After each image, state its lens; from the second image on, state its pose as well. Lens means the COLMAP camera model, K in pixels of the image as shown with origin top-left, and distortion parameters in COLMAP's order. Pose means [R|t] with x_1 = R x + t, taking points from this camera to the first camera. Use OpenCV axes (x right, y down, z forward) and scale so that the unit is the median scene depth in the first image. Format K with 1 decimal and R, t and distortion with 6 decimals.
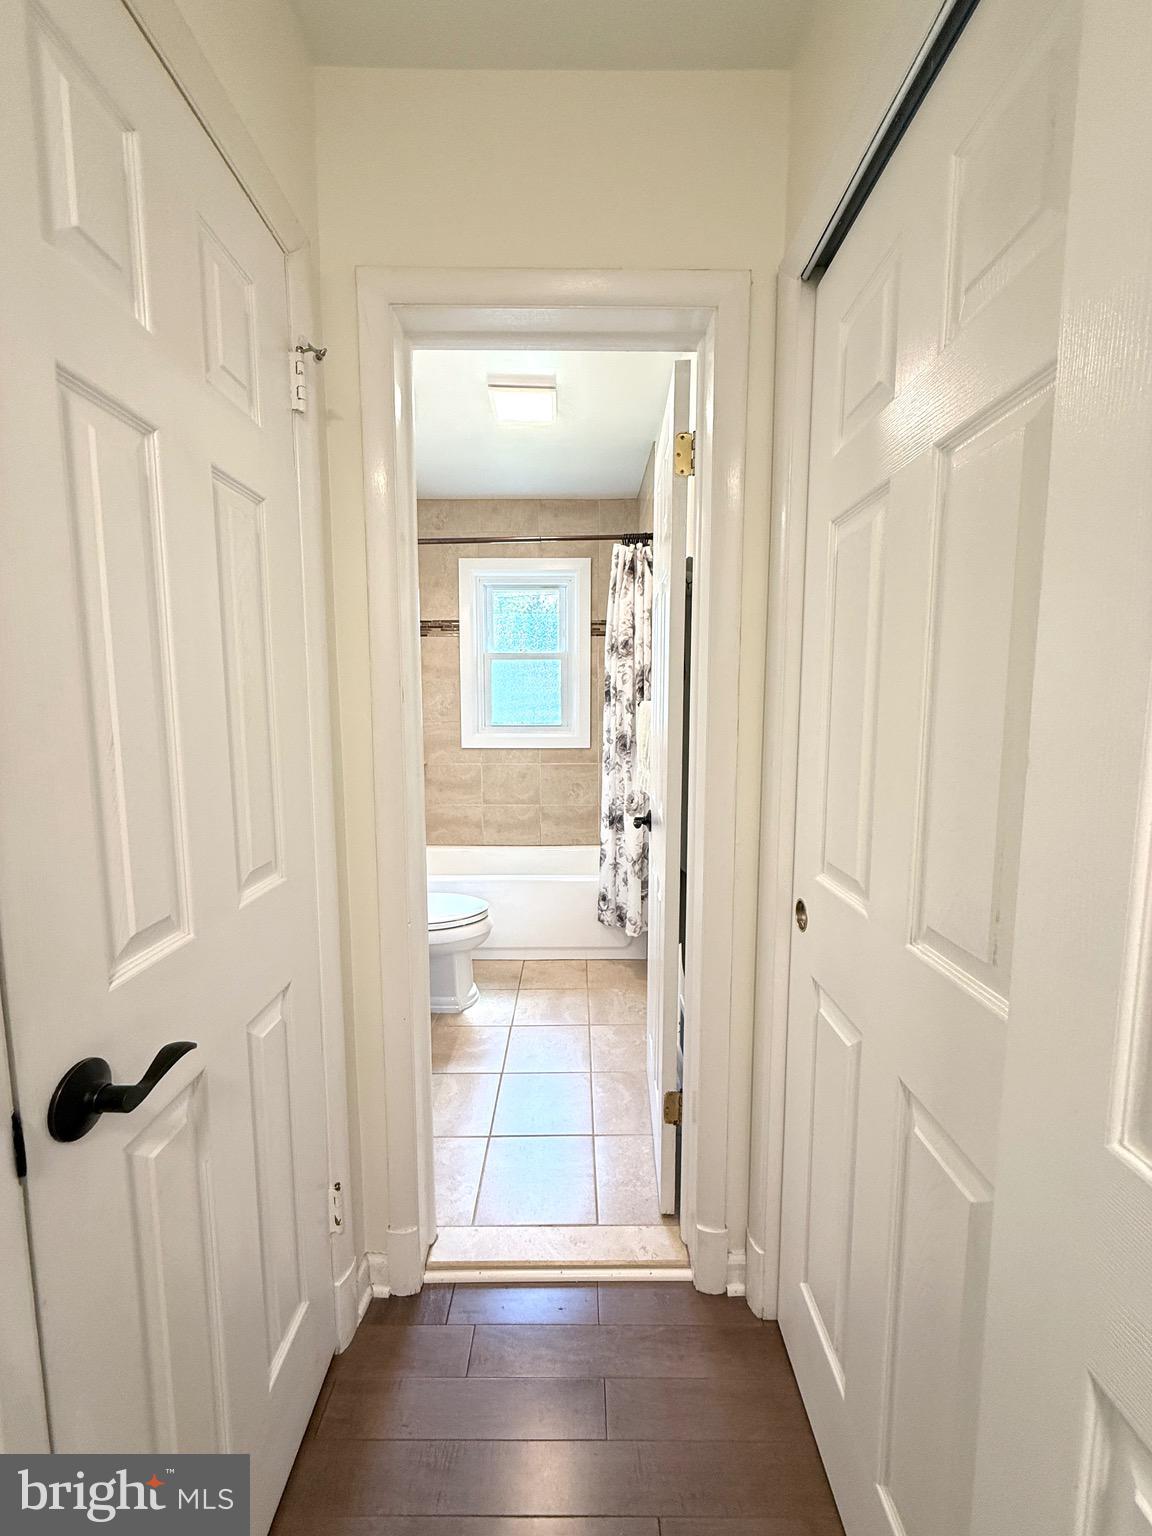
lens RADIAL K [[630.5, 0, 567.4], [0, 630.5, 761.4], [0, 0, 1]] dist [-0.000132, -0.000022]
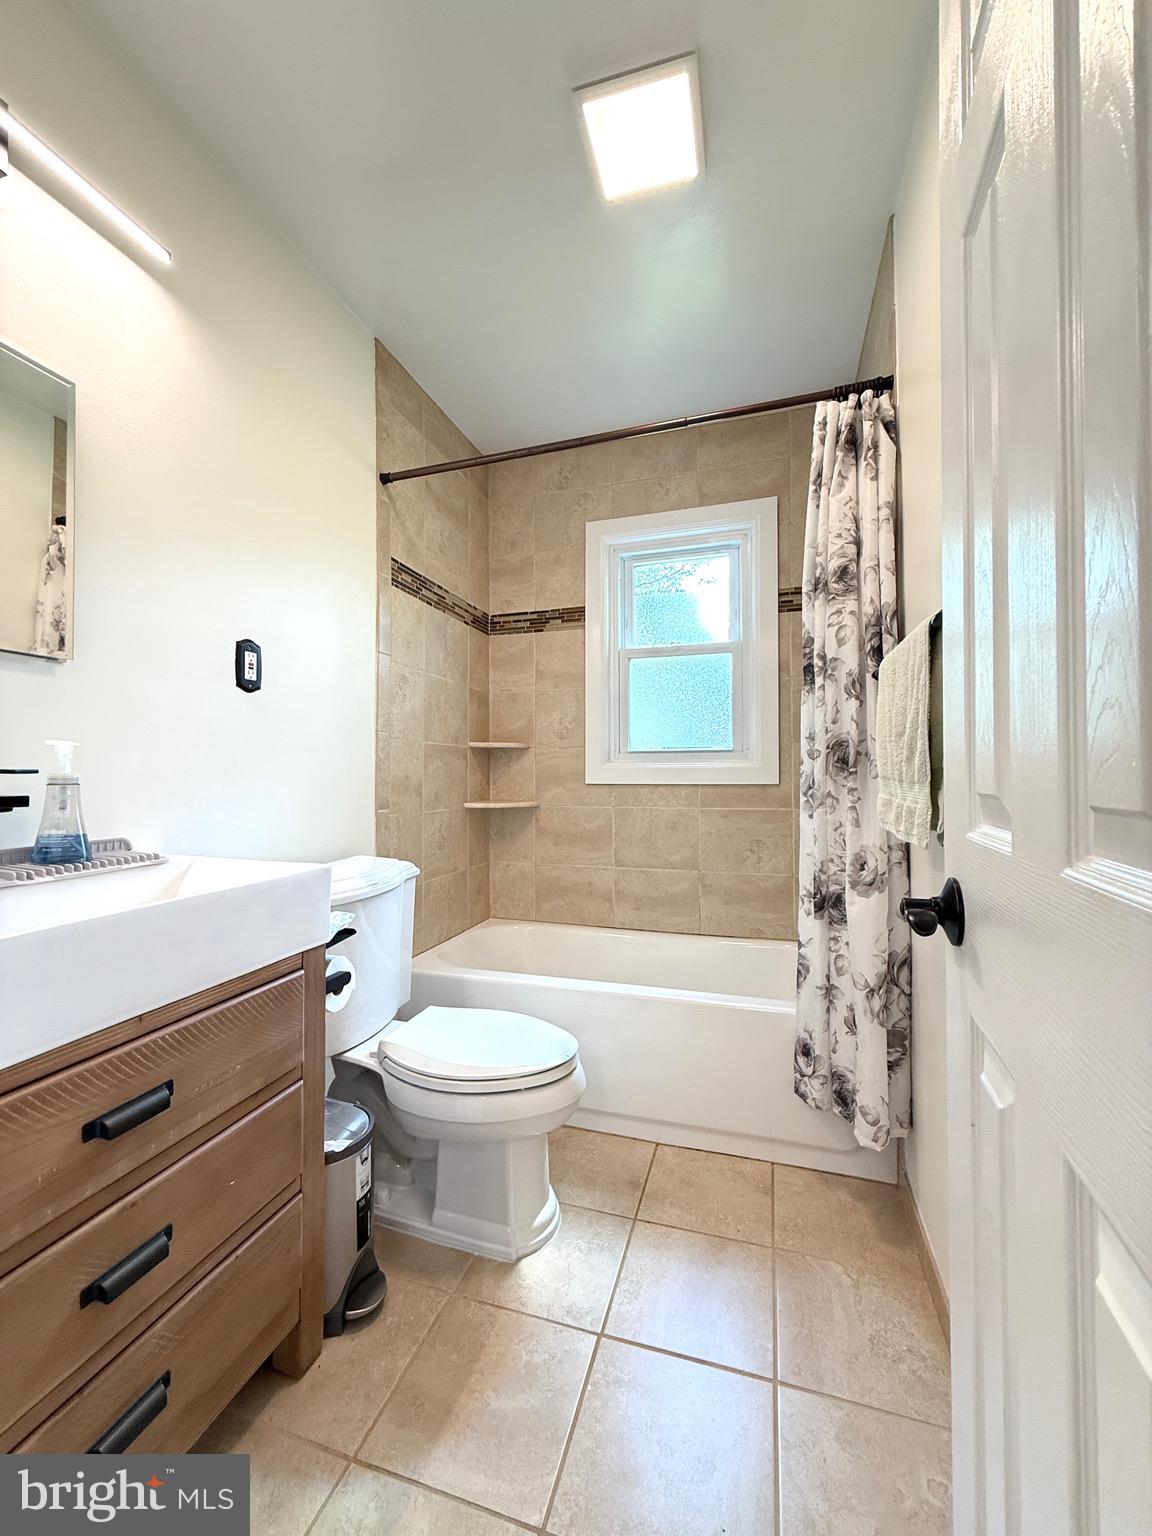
lens RADIAL K [[630.5, 0, 567.4], [0, 630.5, 761.4], [0, 0, 1]] dist [-0.000132, -0.000022]
pose [[0.956431, -0.005178, -0.291914, 0.022880], [-0.027681, 0.993731, -0.108319, 0.039719], [0.290644, 0.111680, 0.950291, 0.426410]]
